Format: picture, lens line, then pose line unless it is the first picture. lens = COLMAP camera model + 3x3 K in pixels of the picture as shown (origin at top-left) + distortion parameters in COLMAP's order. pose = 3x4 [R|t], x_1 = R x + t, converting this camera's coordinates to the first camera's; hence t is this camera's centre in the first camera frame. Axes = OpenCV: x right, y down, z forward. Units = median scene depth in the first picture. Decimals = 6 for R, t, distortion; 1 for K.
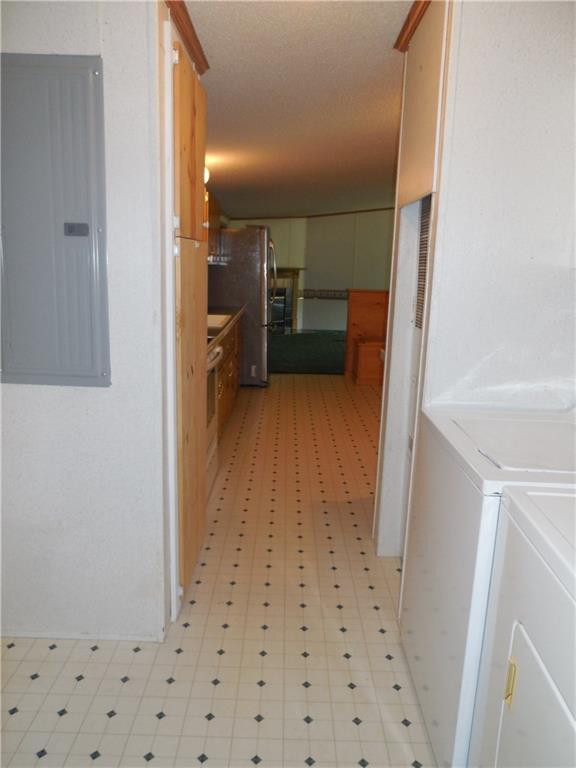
lens RADIAL K [[571.2, 0, 287.8], [0, 571.2, 379.5], [0, 0, 1]] dist [-0.029418, 0.018488]
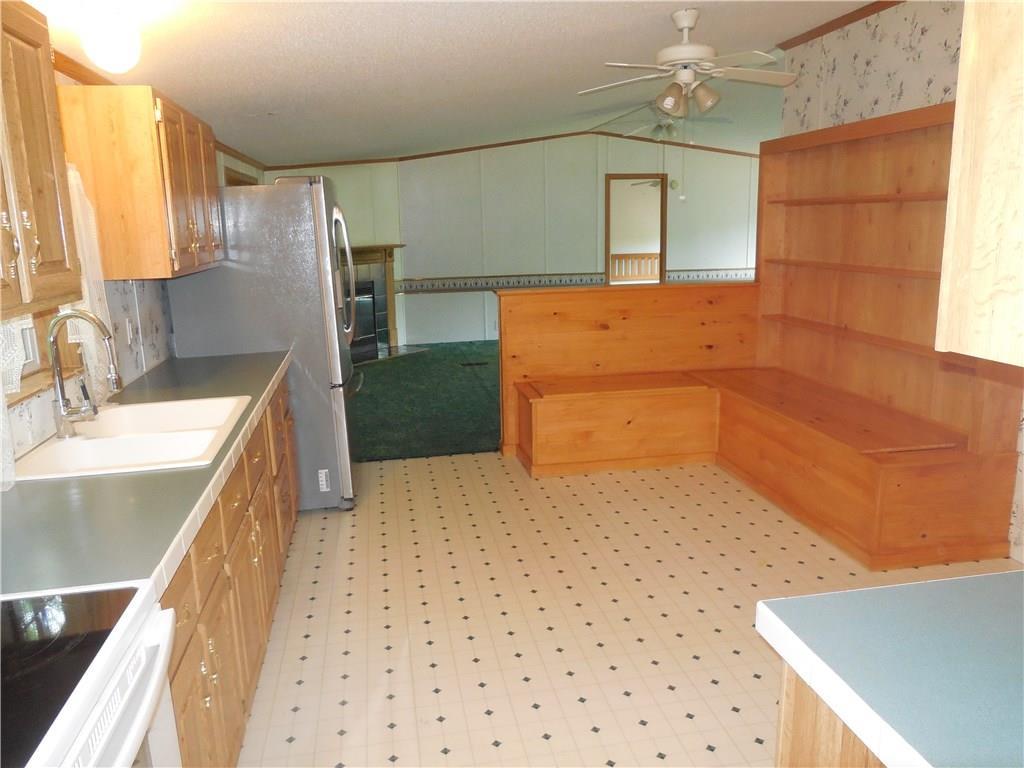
lens RADIAL K [[761.6, 0, 503.6], [0, 761.6, 378.6], [0, 0, 1]] dist [-0.029418, 0.018488]
pose [[0.984098, -0.089009, 0.153716, -0.001547], [0.088922, 0.996011, 0.007455, -0.090399], [-0.153766, 0.006332, 0.988087, 0.343093]]
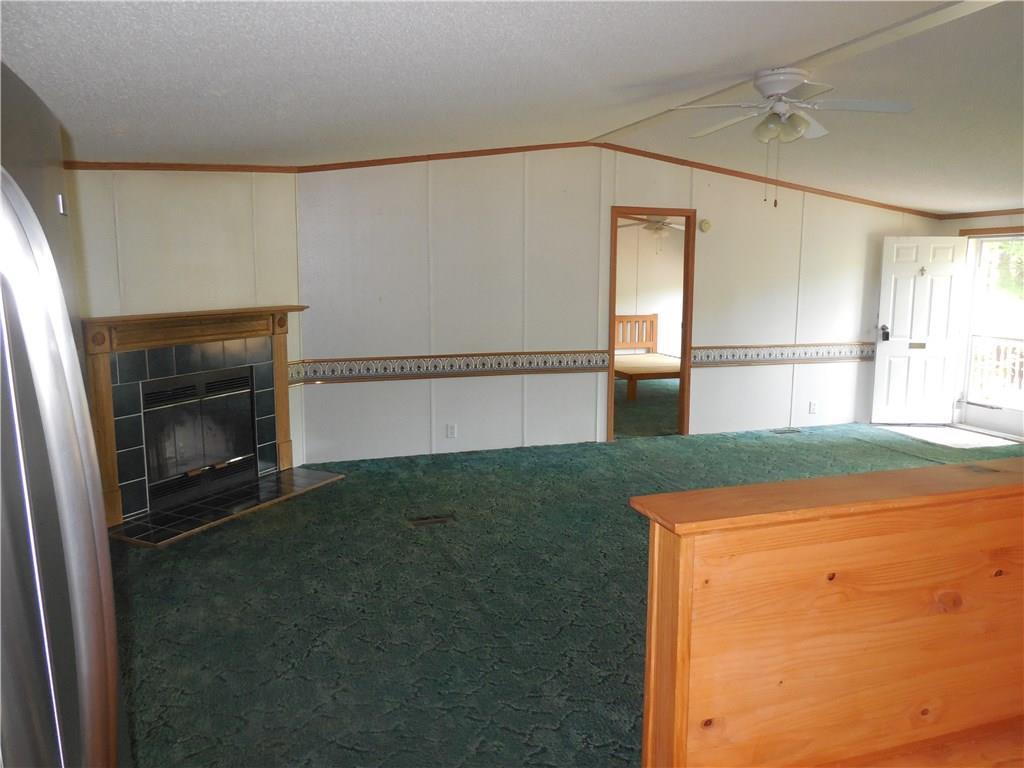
lens RADIAL K [[761.6, 0, 510.0], [0, 761.6, 378.5], [0, 0, 1]] dist [-0.029418, 0.018488]
pose [[0.949292, -0.074904, 0.305343, 0.007176], [0.091593, 0.994965, -0.040678, -0.206142], [-0.300759, 0.066582, 0.951373, 0.882704]]
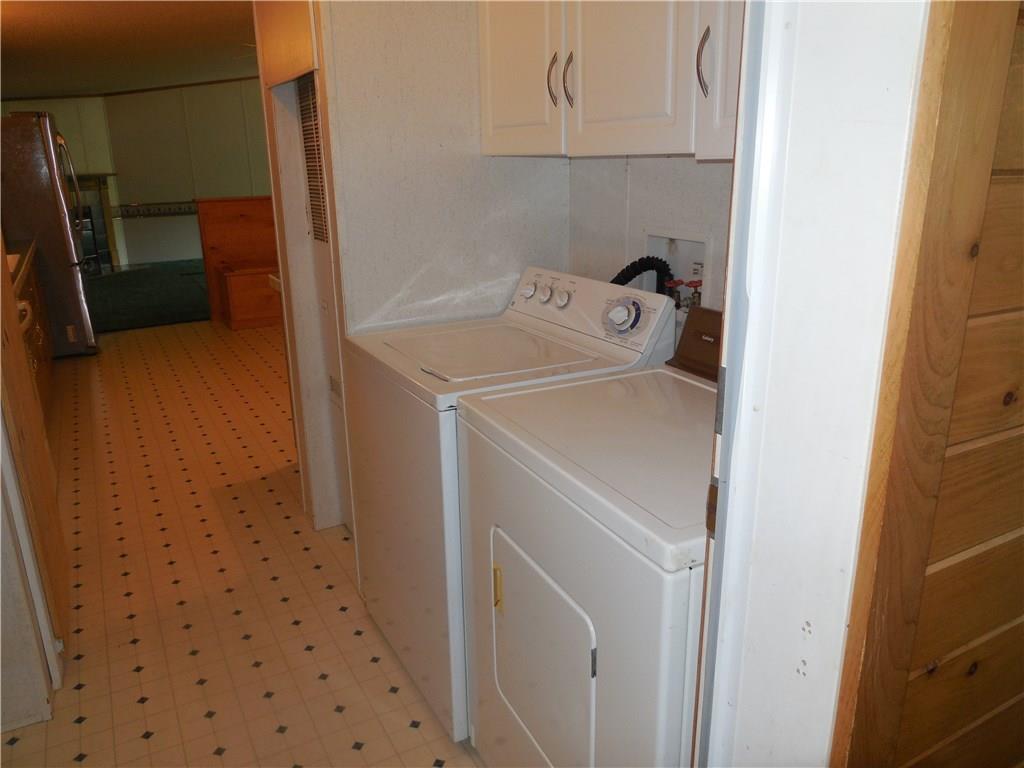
lens RADIAL K [[761.6, 0, 511.6], [0, 761.6, 384.5], [0, 0, 1]] dist [-0.029418, 0.018488]
pose [[0.871858, -0.187213, 0.452564, -0.021199], [0.143892, 0.981191, 0.128685, 0.003765], [-0.468143, -0.047074, 0.882398, -0.029479]]
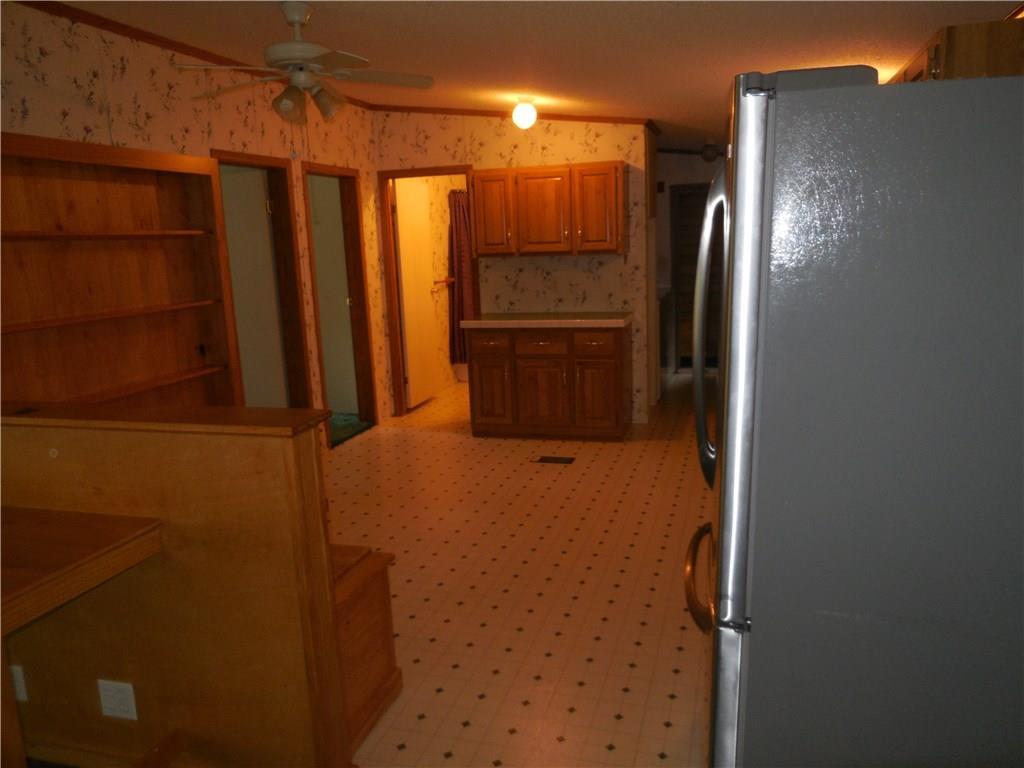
lens RADIAL K [[761.6, 0, 509.4], [0, 761.6, 386.4], [0, 0, 1]] dist [-0.029418, 0.018488]
pose [[-0.957033, -0.047094, 0.286128, -0.037745], [0.069972, 0.920061, 0.385475, -0.286709], [-0.281409, 0.388933, -0.877234, 1.307116]]
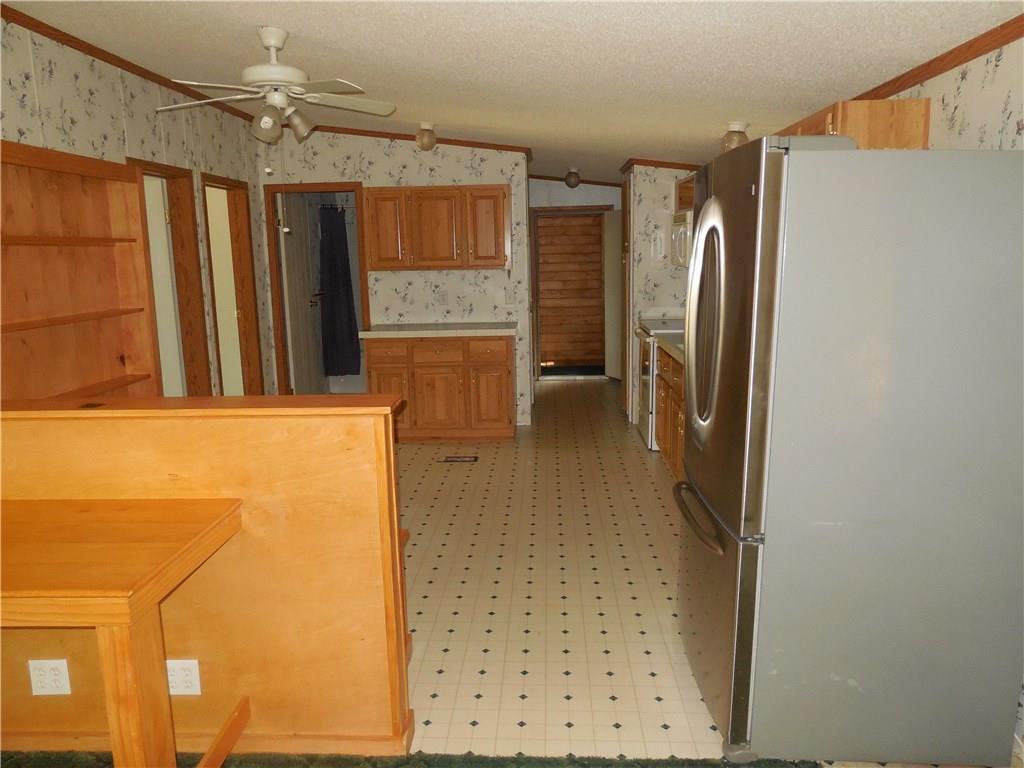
lens RADIAL K [[761.6, 0, 513.6], [0, 761.6, 384.9], [0, 0, 1]] dist [-0.029418, 0.018488]
pose [[-0.999082, -0.016088, 0.039698, 0.049336], [-0.000217, 0.928671, 0.370905, -0.300458], [-0.042833, 0.370556, -0.927822, 1.386026]]
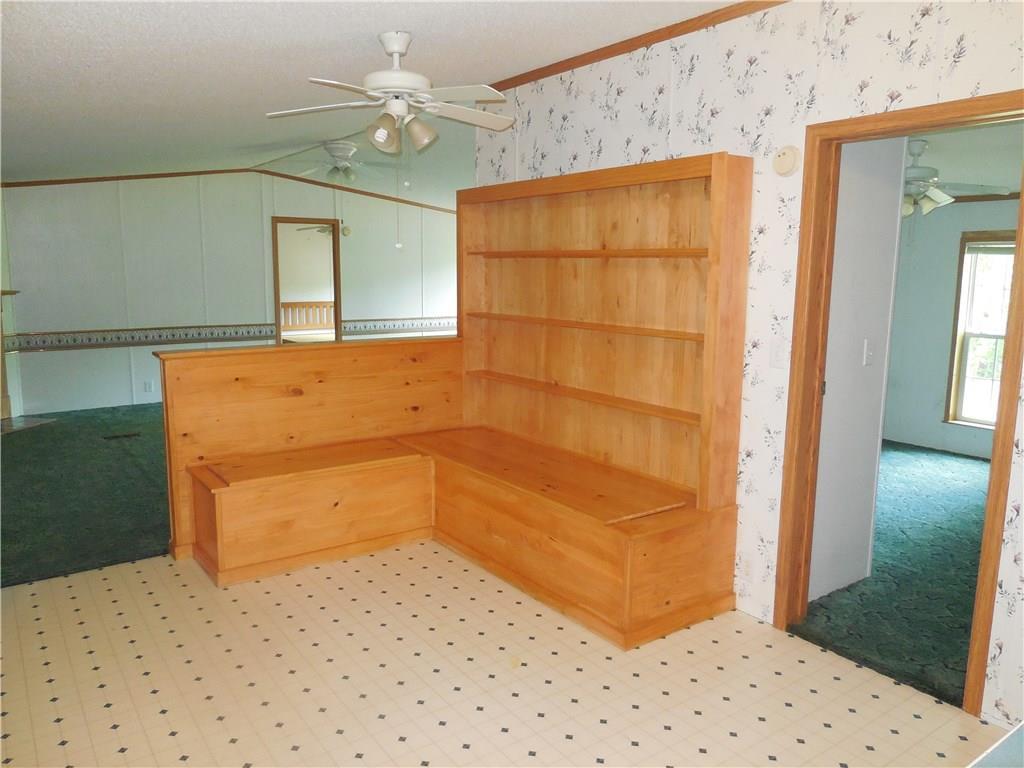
lens RADIAL K [[761.6, 0, 510.4], [0, 761.6, 377.8], [0, 0, 1]] dist [-0.029418, 0.018488]
pose [[0.813367, -0.113269, 0.570618, -0.001517], [0.138616, 0.990346, -0.000999, -0.113990], [-0.564996, 0.079910, 0.821215, 0.444584]]
